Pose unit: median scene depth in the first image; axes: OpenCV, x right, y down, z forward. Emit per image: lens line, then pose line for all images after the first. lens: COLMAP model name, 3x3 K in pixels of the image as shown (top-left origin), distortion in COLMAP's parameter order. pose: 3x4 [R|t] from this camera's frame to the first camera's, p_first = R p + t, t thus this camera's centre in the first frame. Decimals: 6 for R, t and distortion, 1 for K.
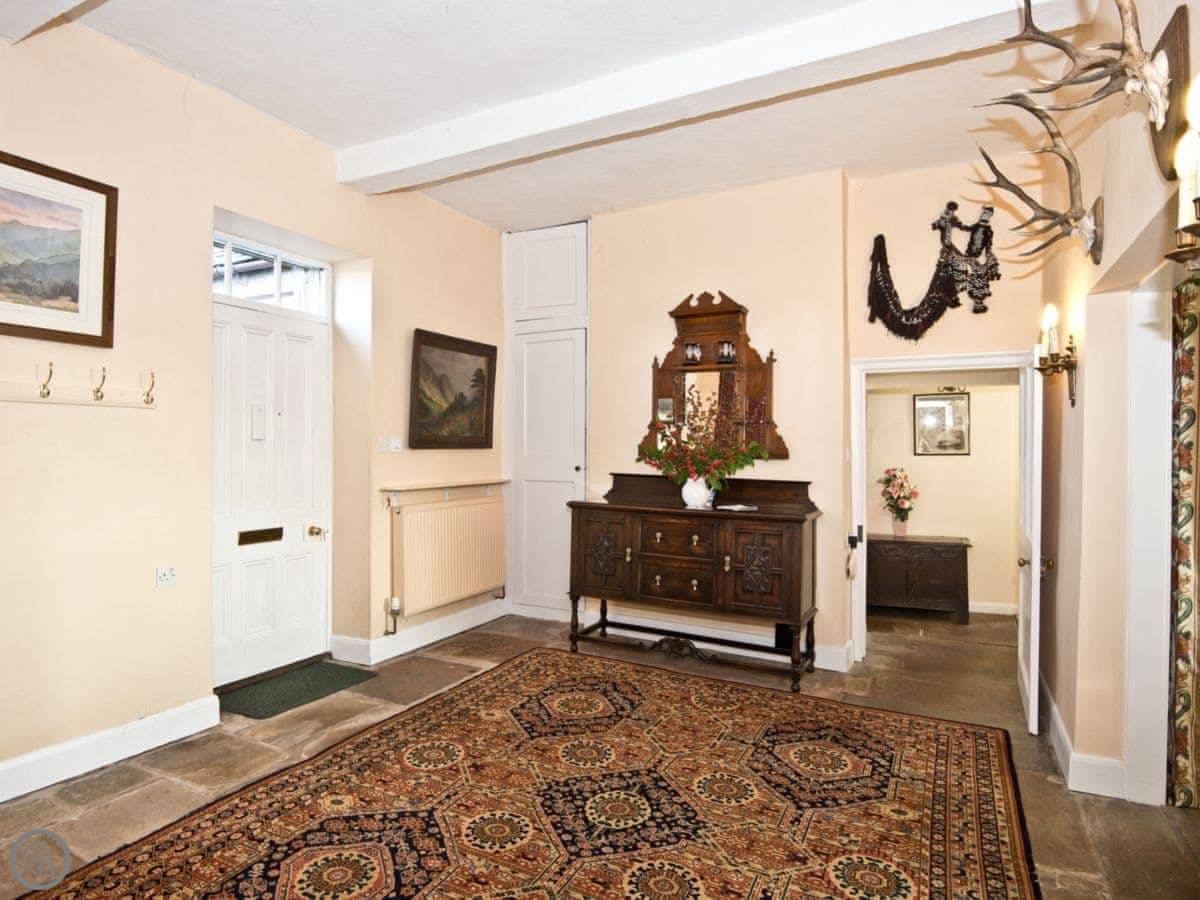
lens RADIAL K [[682.7, 0, 601.1], [0, 682.7, 440.2], [0, 0, 1]] dist [0.019676, -0.001437]
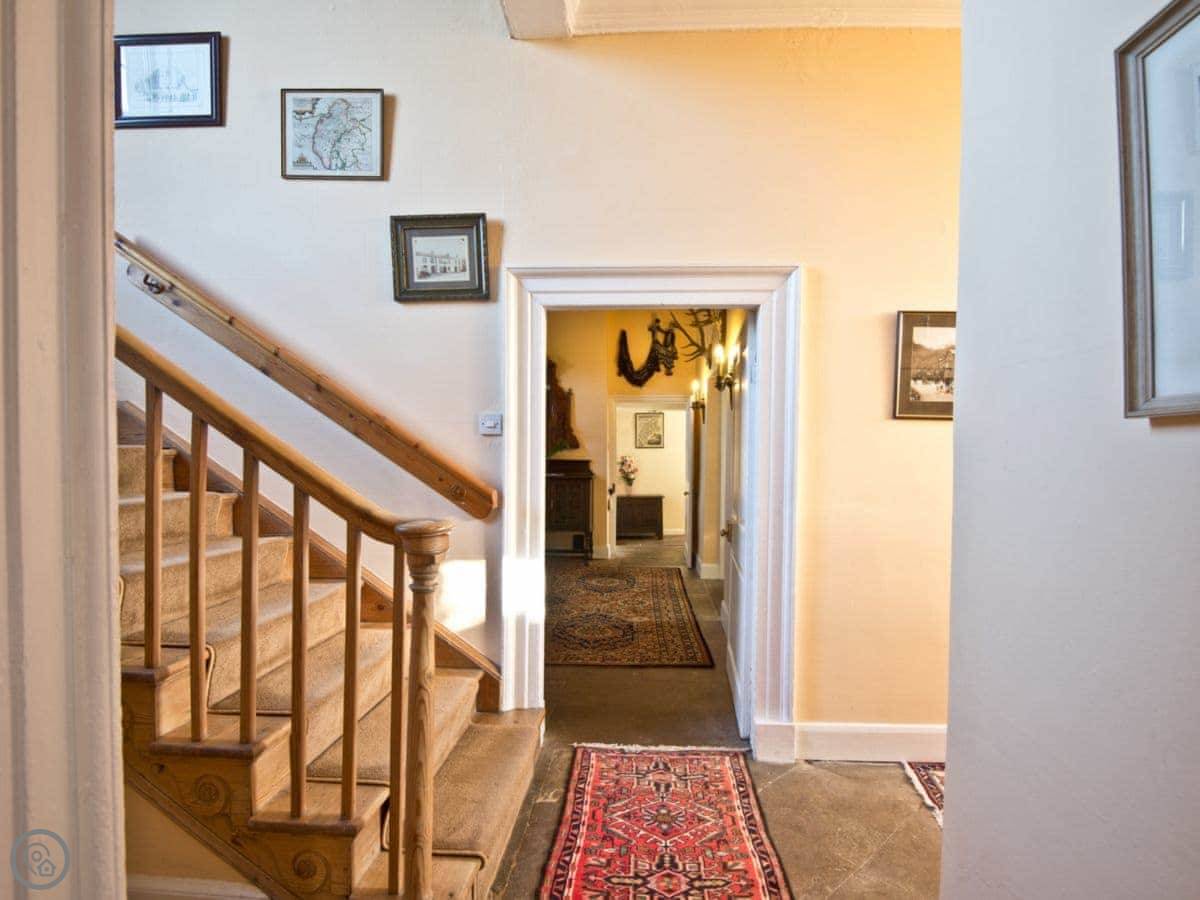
lens RADIAL K [[752.9, 0, 598.3], [0, 752.9, 454.2], [0, 0, 1]] dist [0.003329, -0.000612]
pose [[0.913222, 0.000049, 0.407463, -0.520493], [-0.004017, 0.999952, 0.008883, 0.025277], [-0.407443, -0.009749, 0.913179, -0.902554]]
